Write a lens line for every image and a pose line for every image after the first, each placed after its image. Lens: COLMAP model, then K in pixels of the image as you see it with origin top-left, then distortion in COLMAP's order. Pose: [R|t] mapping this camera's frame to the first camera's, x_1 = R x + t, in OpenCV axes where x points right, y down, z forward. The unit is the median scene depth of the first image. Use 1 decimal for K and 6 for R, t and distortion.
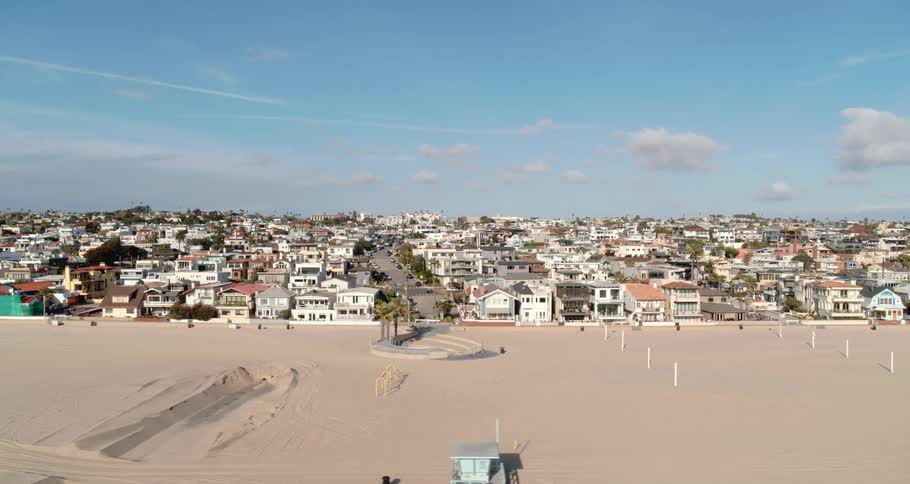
lens RADIAL K [[637.0, 0, 455.0], [0, 637.0, 242.0], [0, 0, 1]] dist [-0.126117, 0.080870]
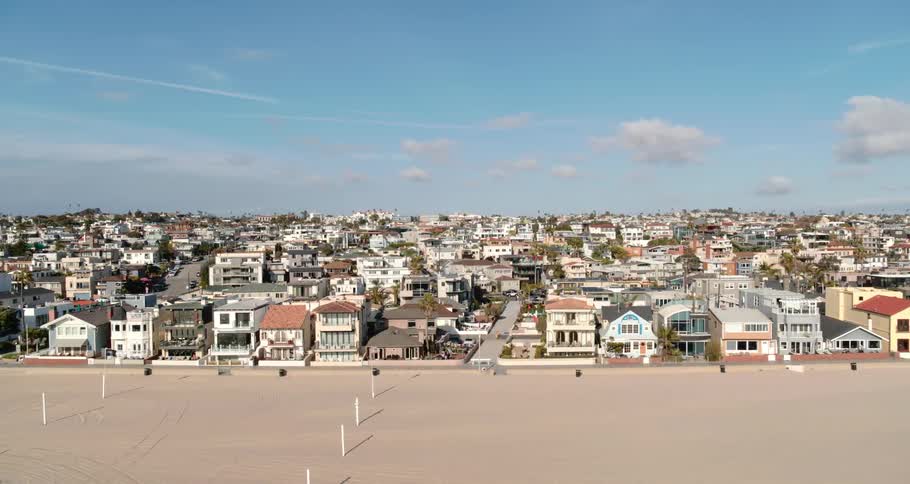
lens RADIAL K [[652.9, 0, 455.0], [0, 652.9, 242.0], [0, 0, 1]] dist [-0.127205, 0.105305]
pose [[0.999915, -0.012729, 0.002816, 0.487713], [0.012724, 0.999918, 0.001711, -0.002728], [-0.002837, -0.001675, 0.999995, 0.270999]]
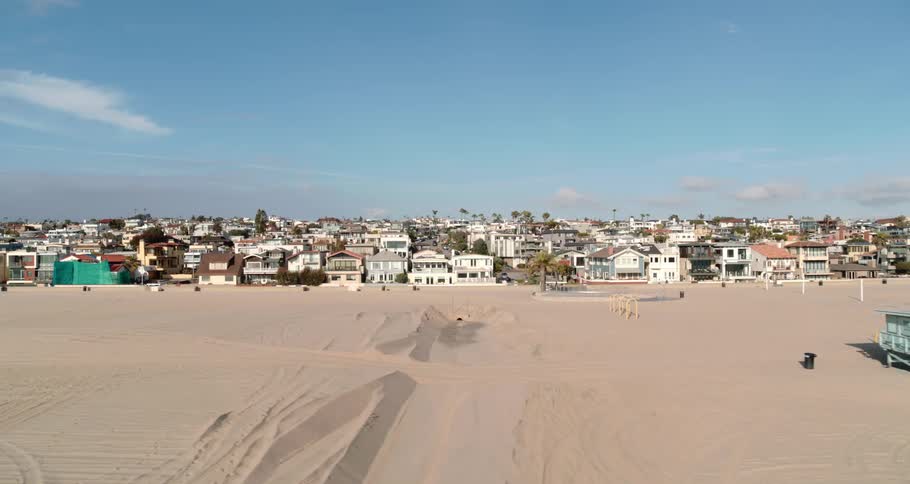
lens RADIAL K [[637.0, 0, 455.0], [0, 637.0, 242.0], [0, 0, 1]] dist [-0.126117, 0.080870]
pose [[0.999848, -0.008643, 0.015149, -0.200288], [0.008917, 0.999795, -0.018154, 0.077469], [-0.014989, 0.018287, 0.999720, 0.050541]]
